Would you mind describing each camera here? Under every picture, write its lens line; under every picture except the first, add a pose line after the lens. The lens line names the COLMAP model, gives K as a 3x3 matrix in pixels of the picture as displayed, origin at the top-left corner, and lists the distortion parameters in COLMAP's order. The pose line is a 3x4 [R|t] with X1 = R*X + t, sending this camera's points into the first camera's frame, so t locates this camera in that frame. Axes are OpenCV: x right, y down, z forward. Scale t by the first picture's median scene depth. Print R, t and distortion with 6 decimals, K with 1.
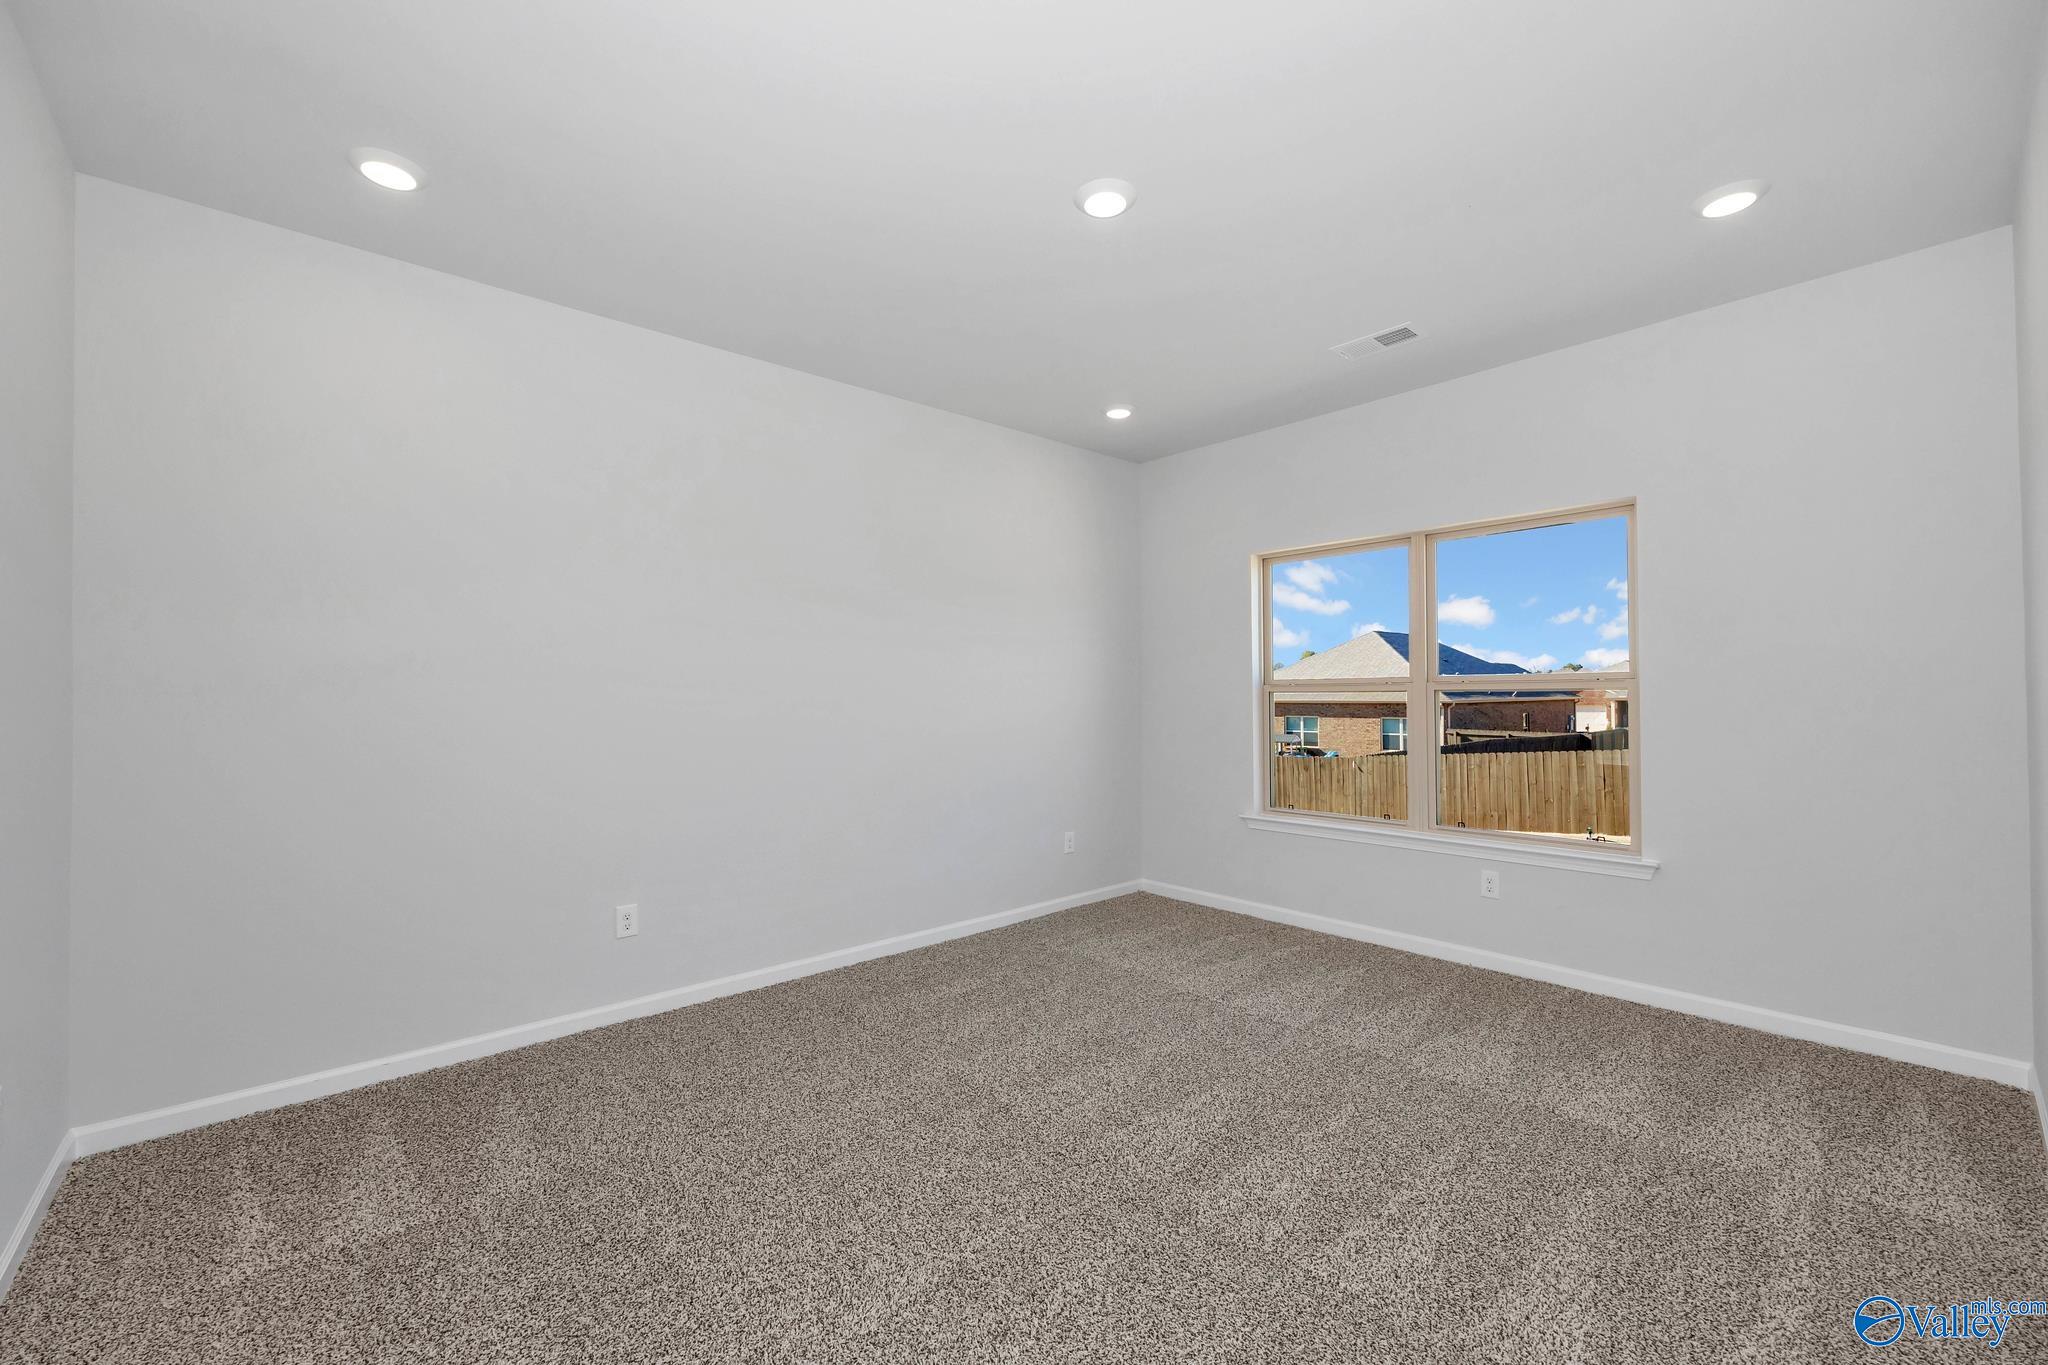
lens RADIAL K [[843.3, 0, 1032.5], [0, 843.3, 673.8], [0, 0, 1]] dist [-0.003798, -0.000524]
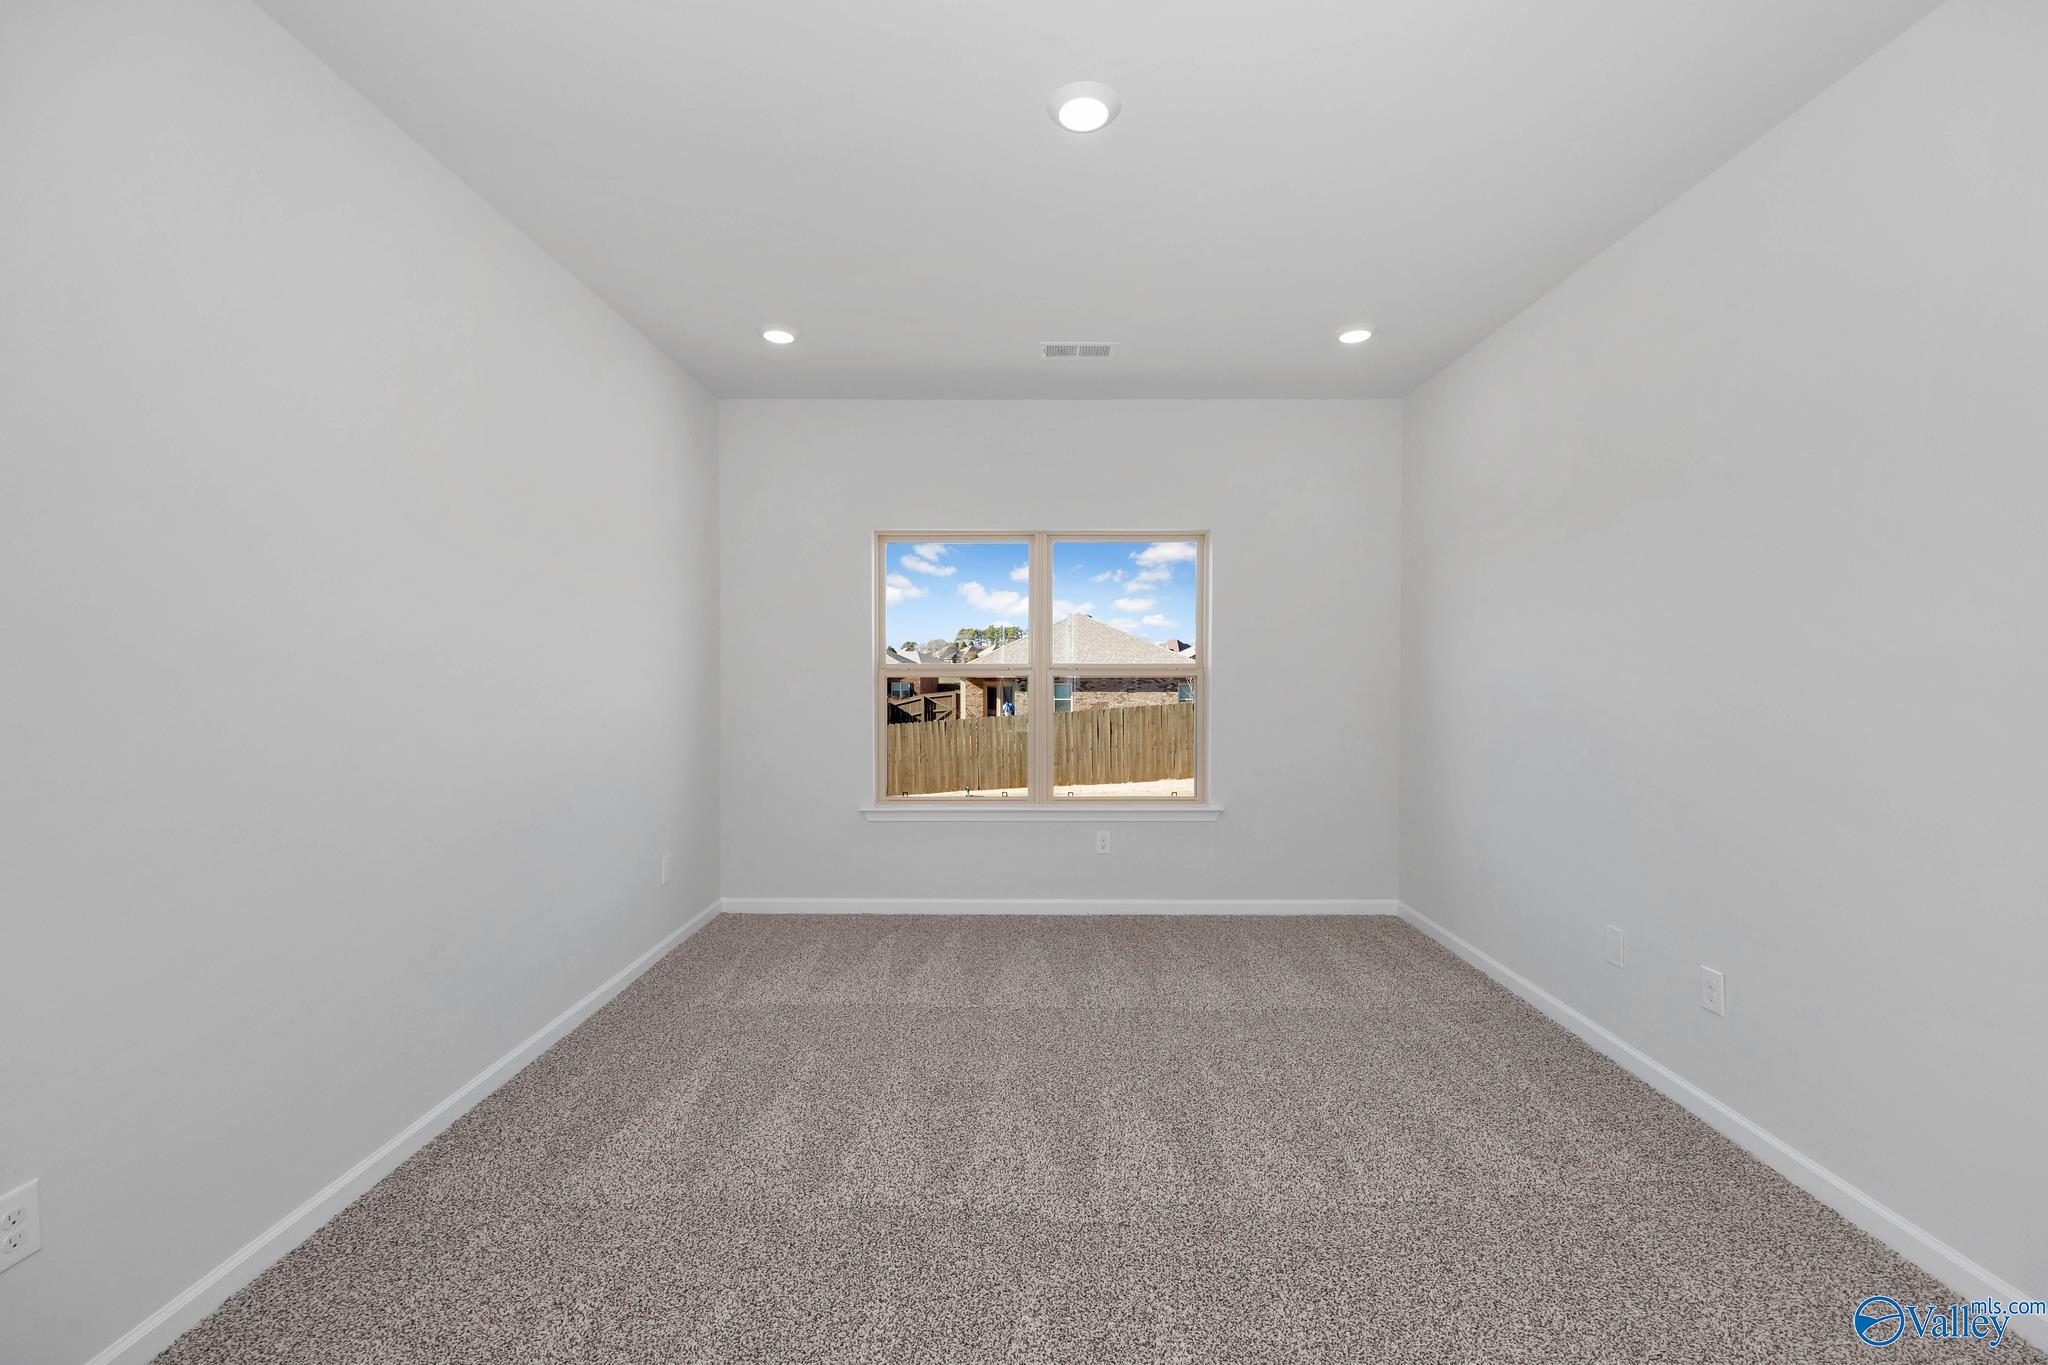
lens RADIAL K [[843.3, 0, 1007.0], [0, 843.3, 677.4], [0, 0, 1]] dist [-0.003798, -0.000524]
pose [[0.660450, 0.001347, 0.750869, -0.422936], [-0.025239, 0.999473, 0.020407, -0.000192], [-0.750446, -0.032429, 0.660136, 0.329130]]
